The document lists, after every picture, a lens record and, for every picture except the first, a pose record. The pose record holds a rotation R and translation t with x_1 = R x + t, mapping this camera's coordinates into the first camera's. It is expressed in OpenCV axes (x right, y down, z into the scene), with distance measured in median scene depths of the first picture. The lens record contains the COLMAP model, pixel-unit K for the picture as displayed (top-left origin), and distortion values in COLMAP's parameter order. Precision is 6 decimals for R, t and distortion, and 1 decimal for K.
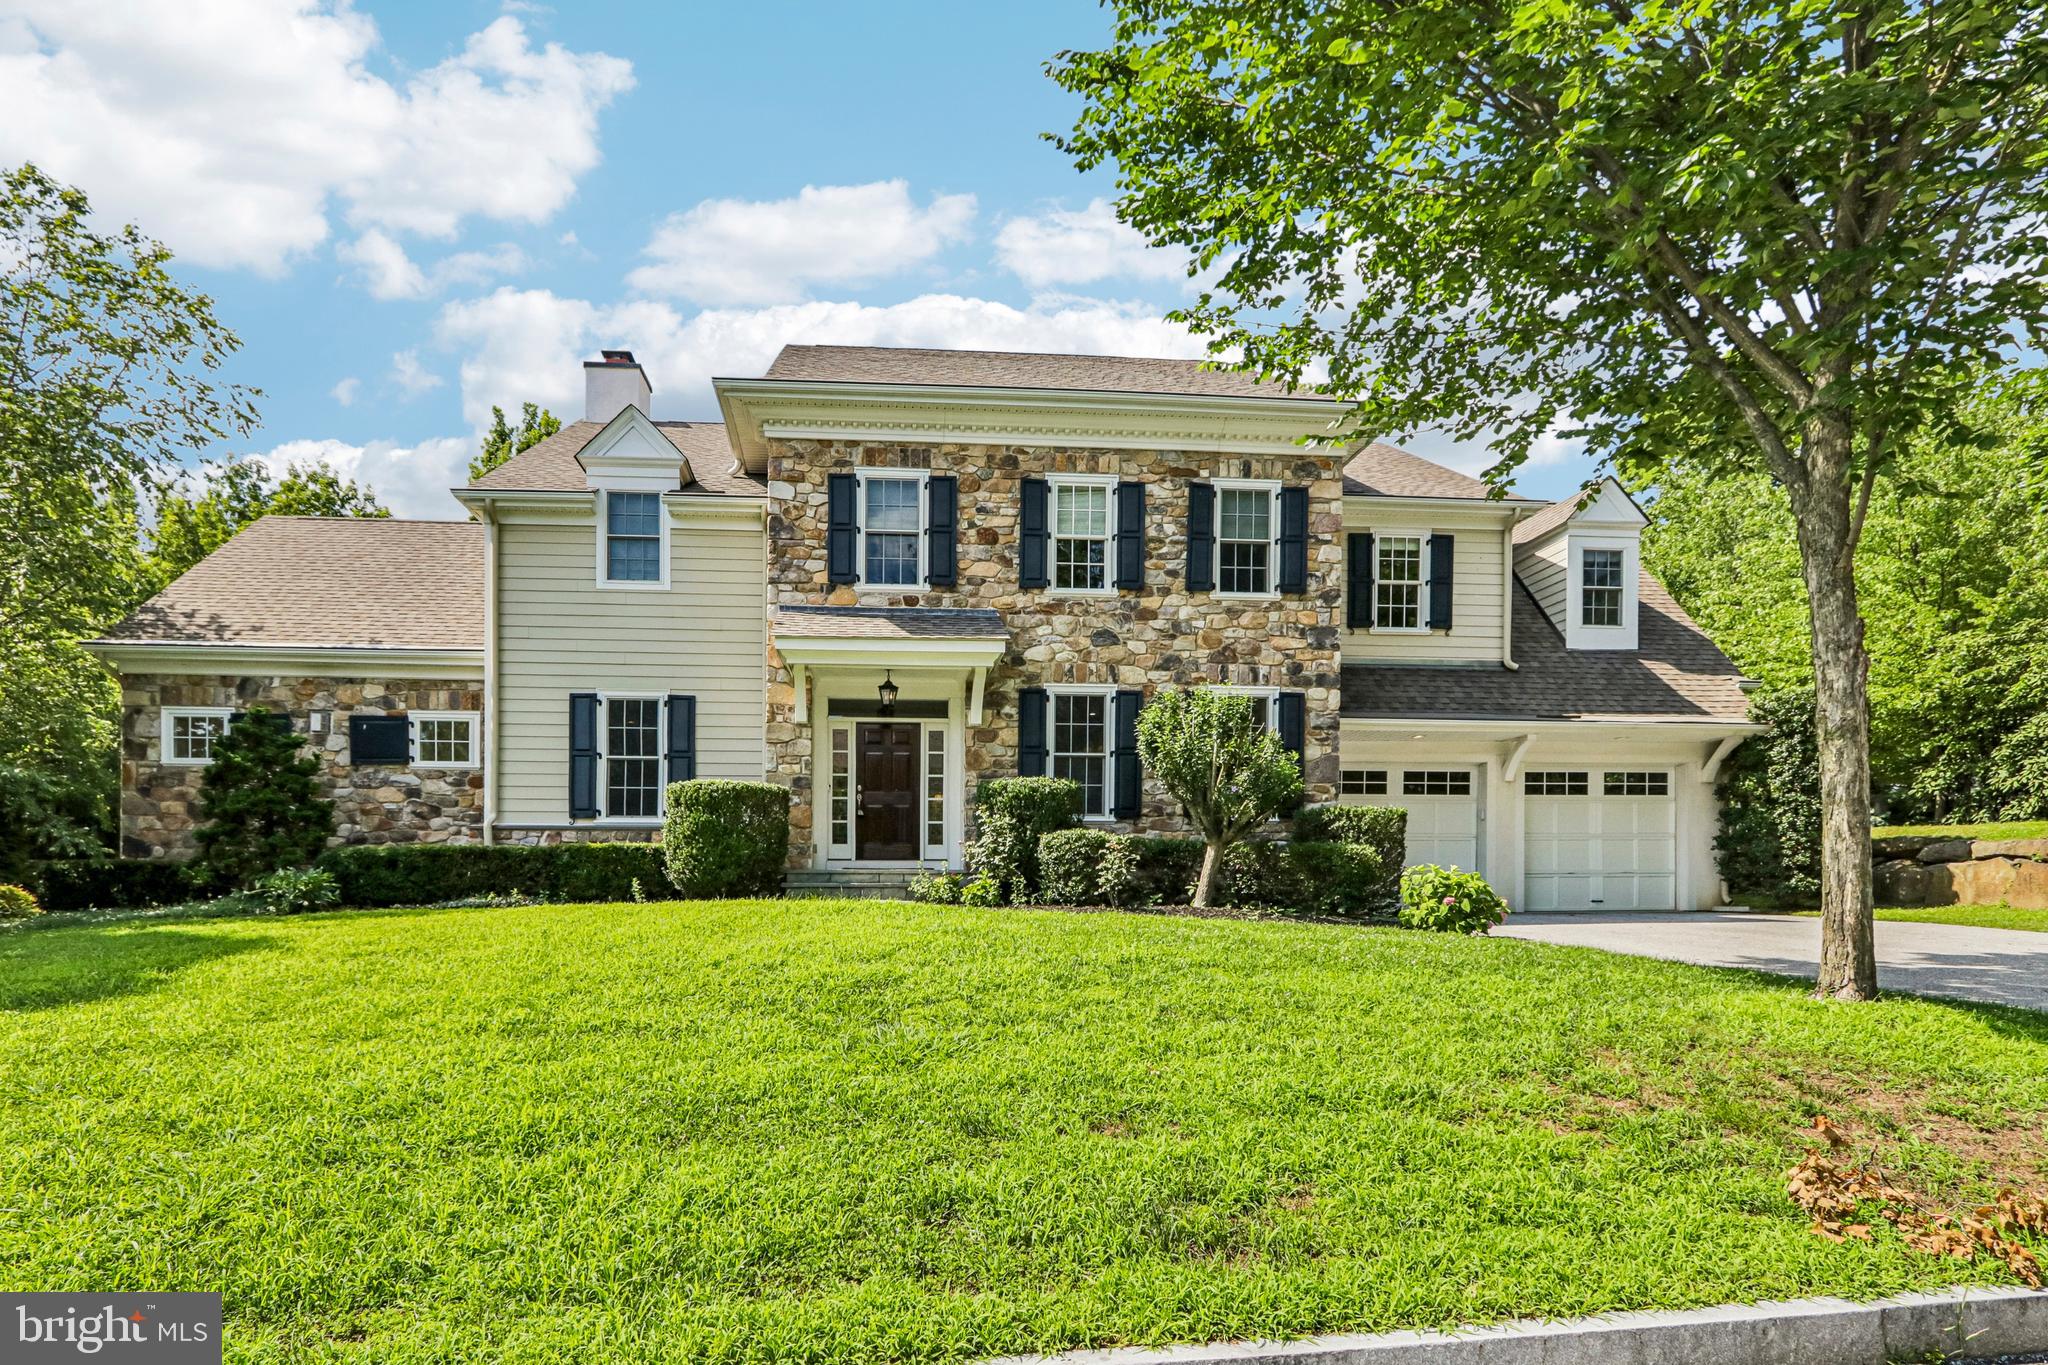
lens RADIAL K [[975.8, 0, 1021.2], [0, 975.8, 671.1], [0, 0, 1]] dist [-0.000267, -0.000387]
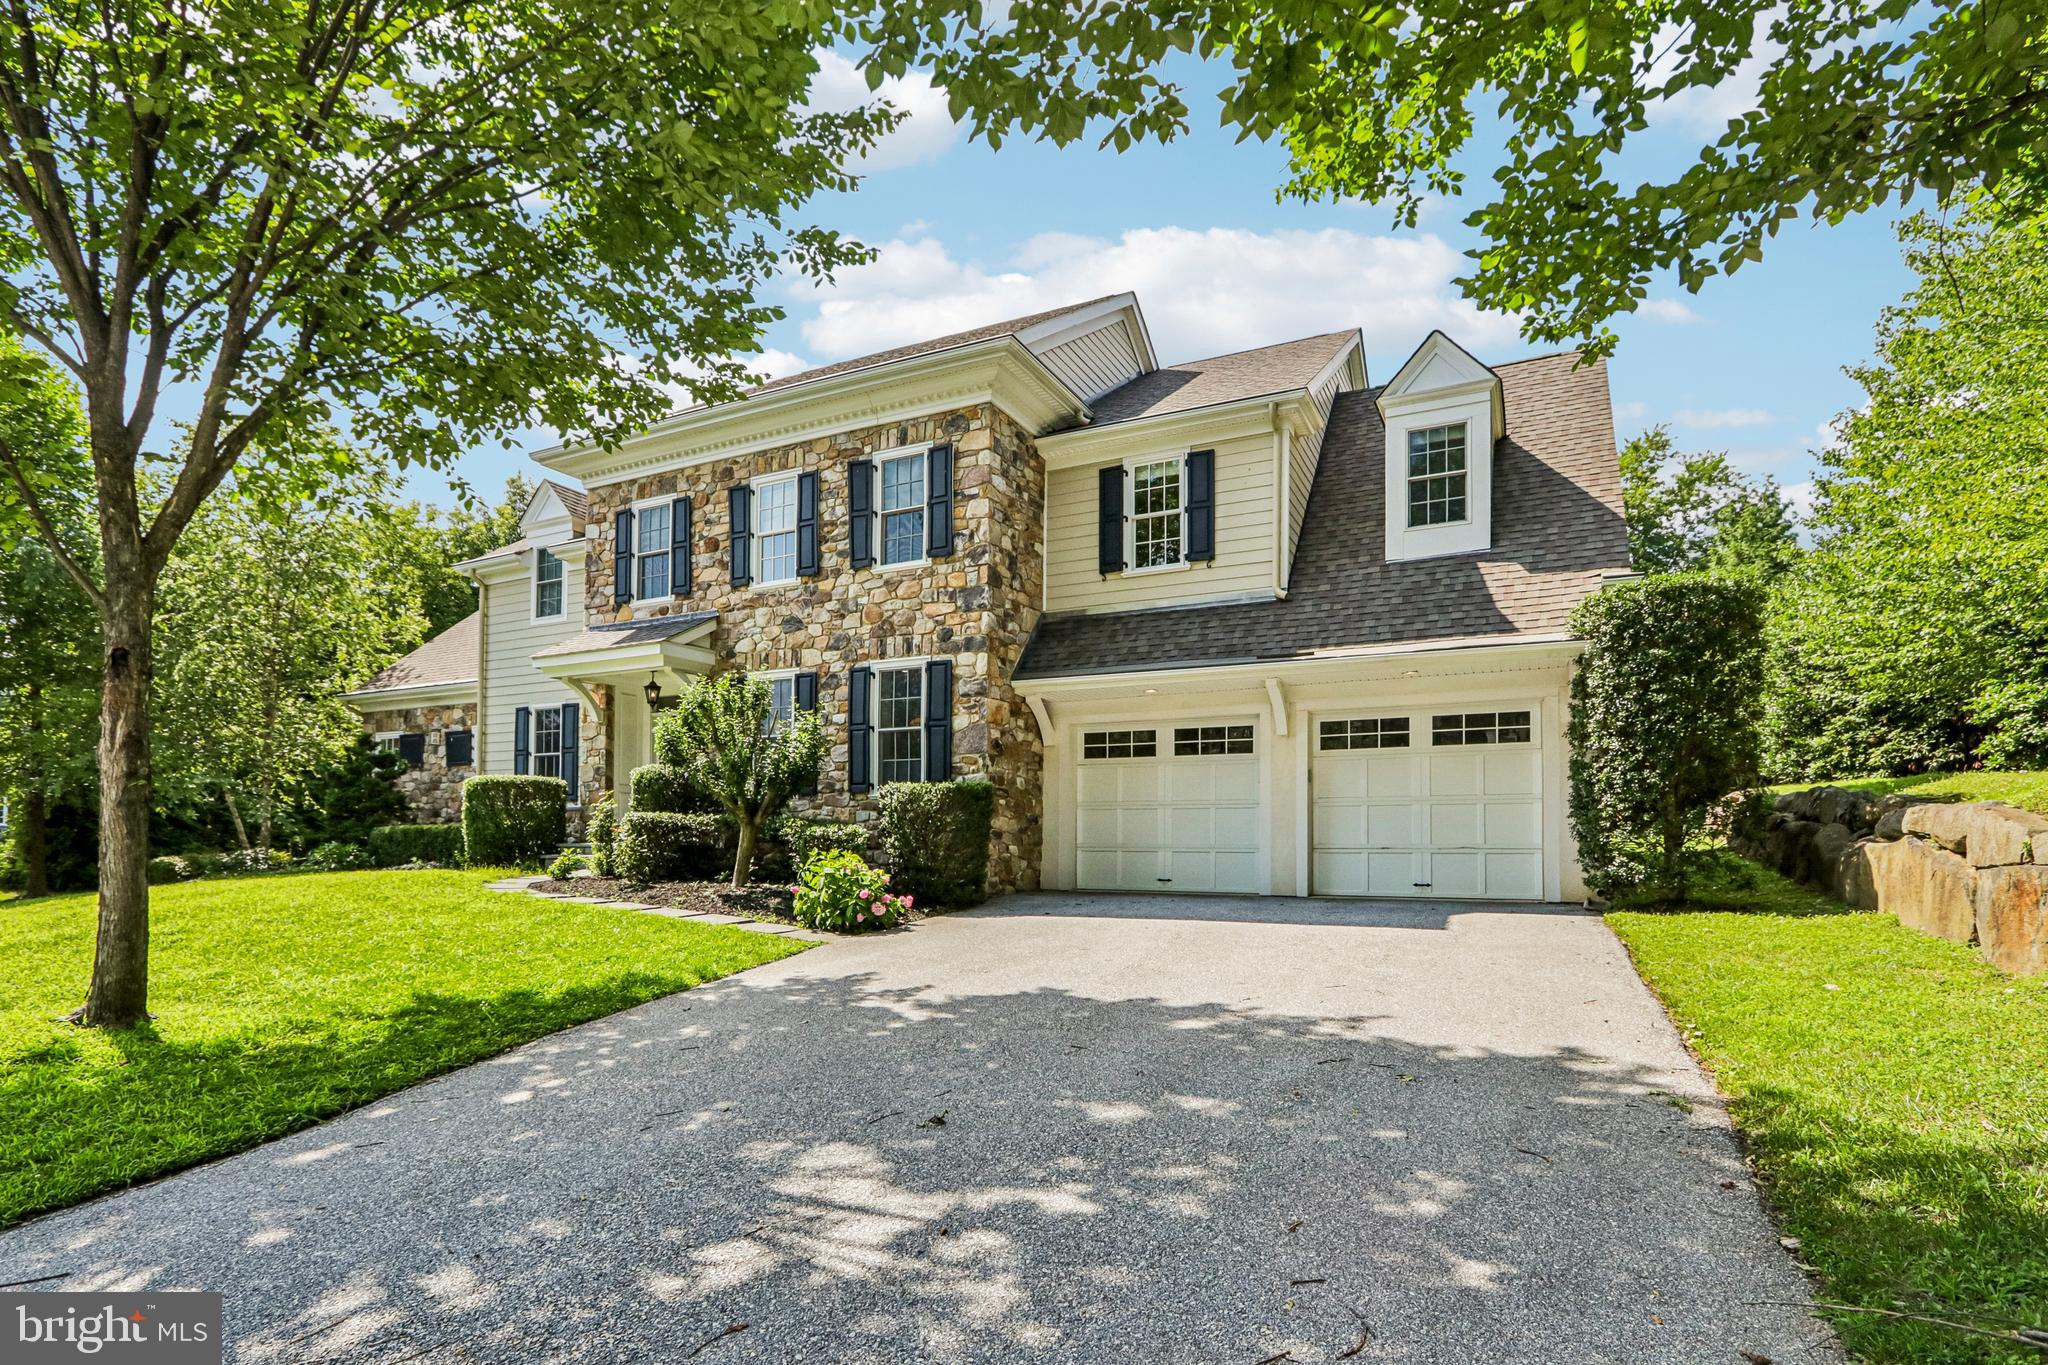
lens RADIAL K [[983.5, 0, 1027.9], [0, 983.5, 635.8], [0, 0, 1]] dist [0.002339, -0.007364]
pose [[0.864578, -0.101801, -0.492079, 0.820716], [0.105974, 0.994178, -0.019479, 0.025555], [0.491197, -0.035306, 0.870333, 0.196496]]
